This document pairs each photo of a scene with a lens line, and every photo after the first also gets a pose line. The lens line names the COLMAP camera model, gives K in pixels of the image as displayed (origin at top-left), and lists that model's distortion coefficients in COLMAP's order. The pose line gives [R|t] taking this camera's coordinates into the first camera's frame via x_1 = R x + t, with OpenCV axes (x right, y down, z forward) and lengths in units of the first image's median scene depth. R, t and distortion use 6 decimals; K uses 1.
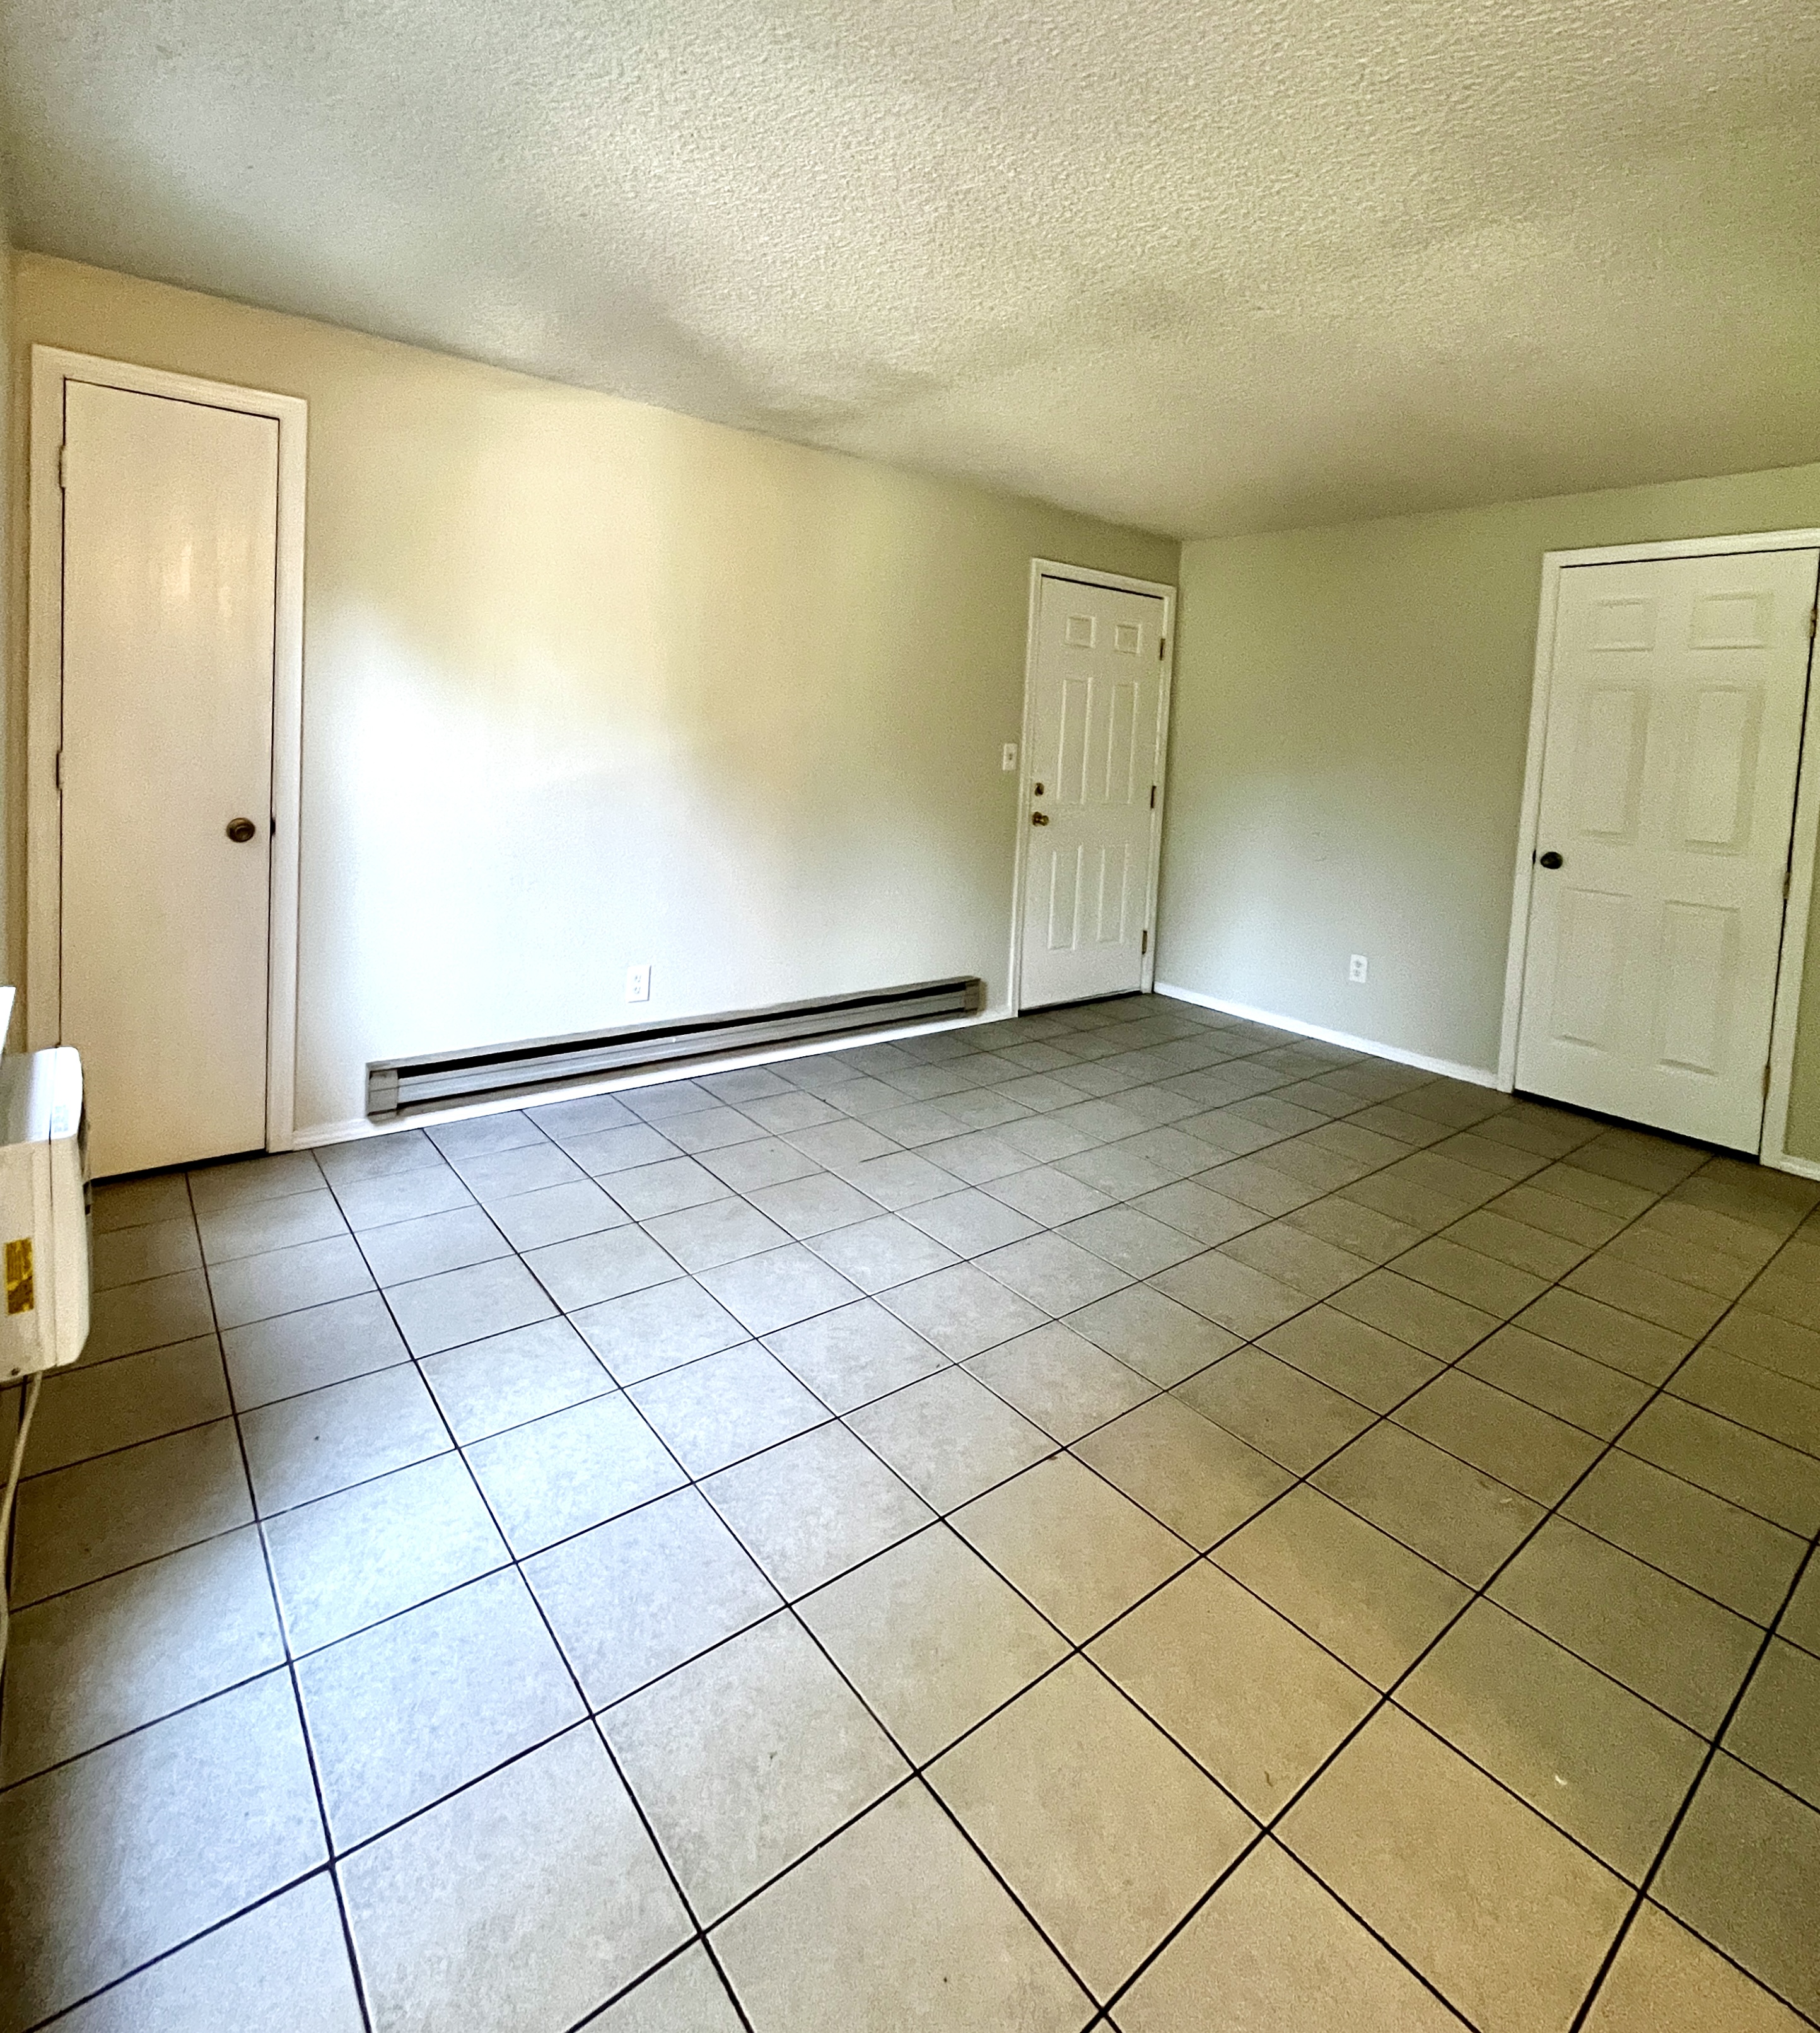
lens RADIAL K [[993.6, 0, 914.9], [0, 993.6, 1013.4], [0, 0, 1]] dist [0.010700, 0.000290]
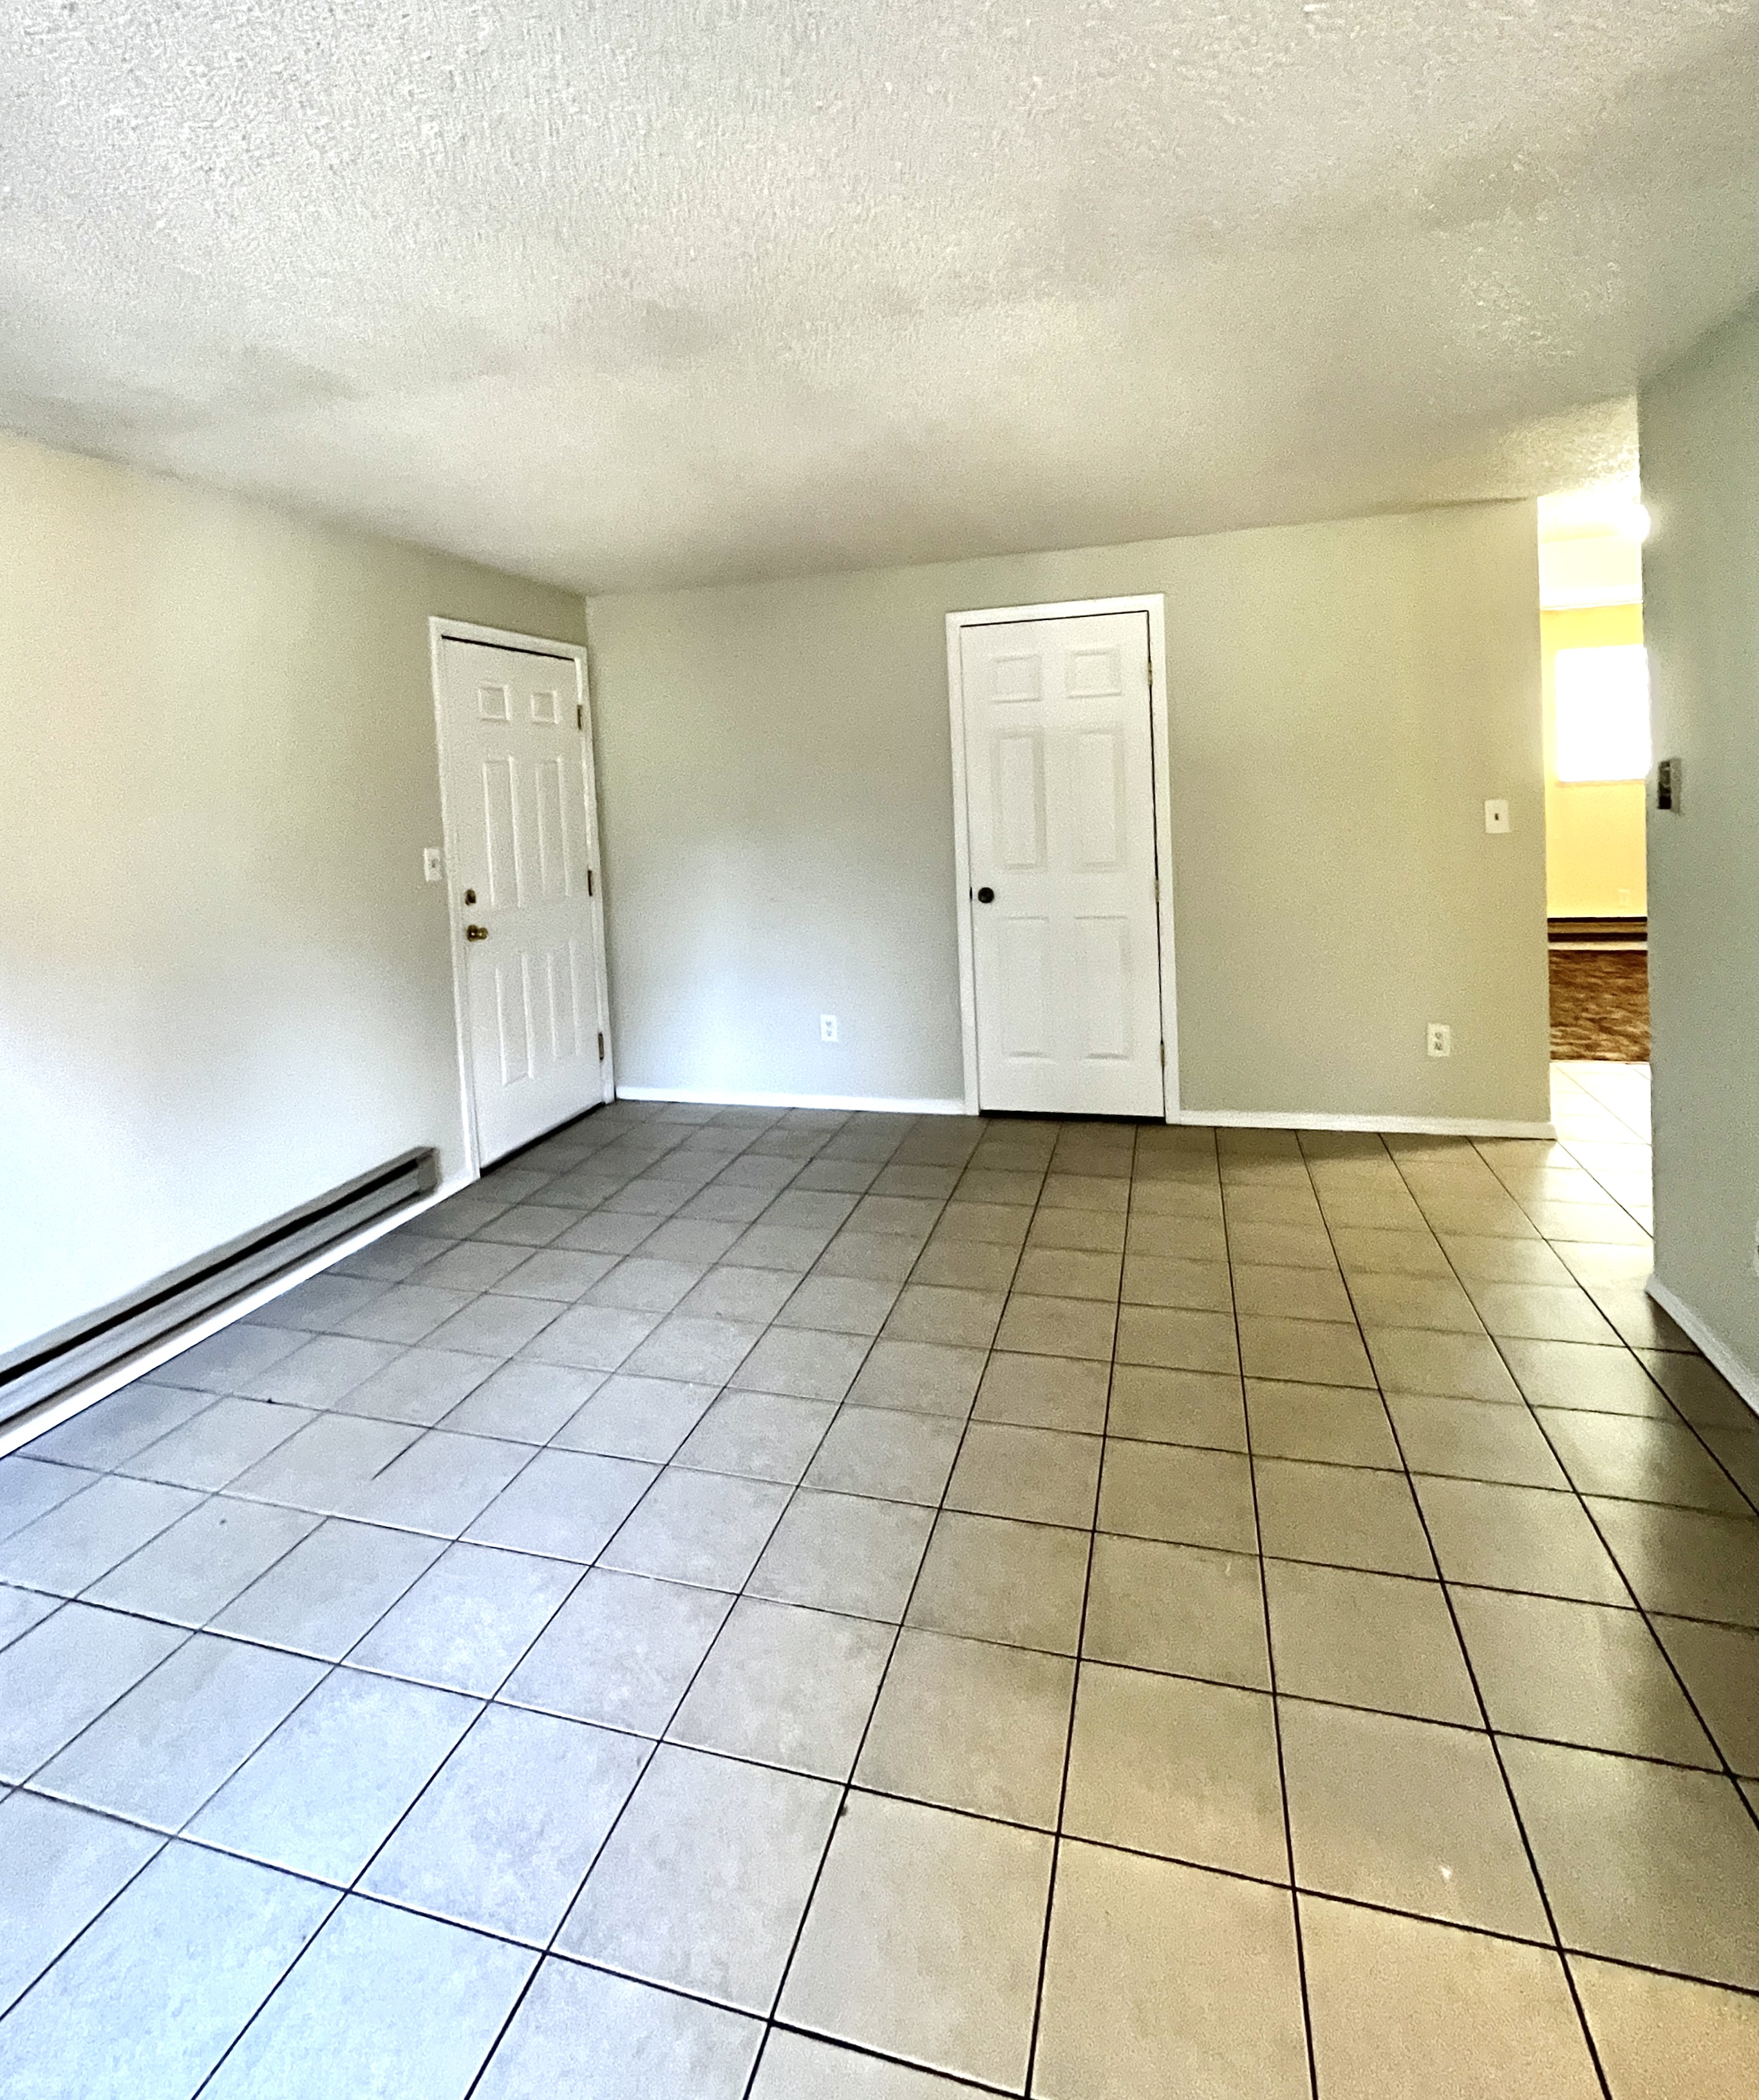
lens RADIAL K [[1074.7, 0, 850.9], [0, 1074.7, 985.2], [0, 0, 1]] dist [-0.000004, 0.000287]
pose [[0.824406, -0.185034, 0.534899, -0.095962], [0.228726, 0.973362, -0.015812, -0.076485], [-0.517725, 0.135381, 0.844768, 0.137868]]
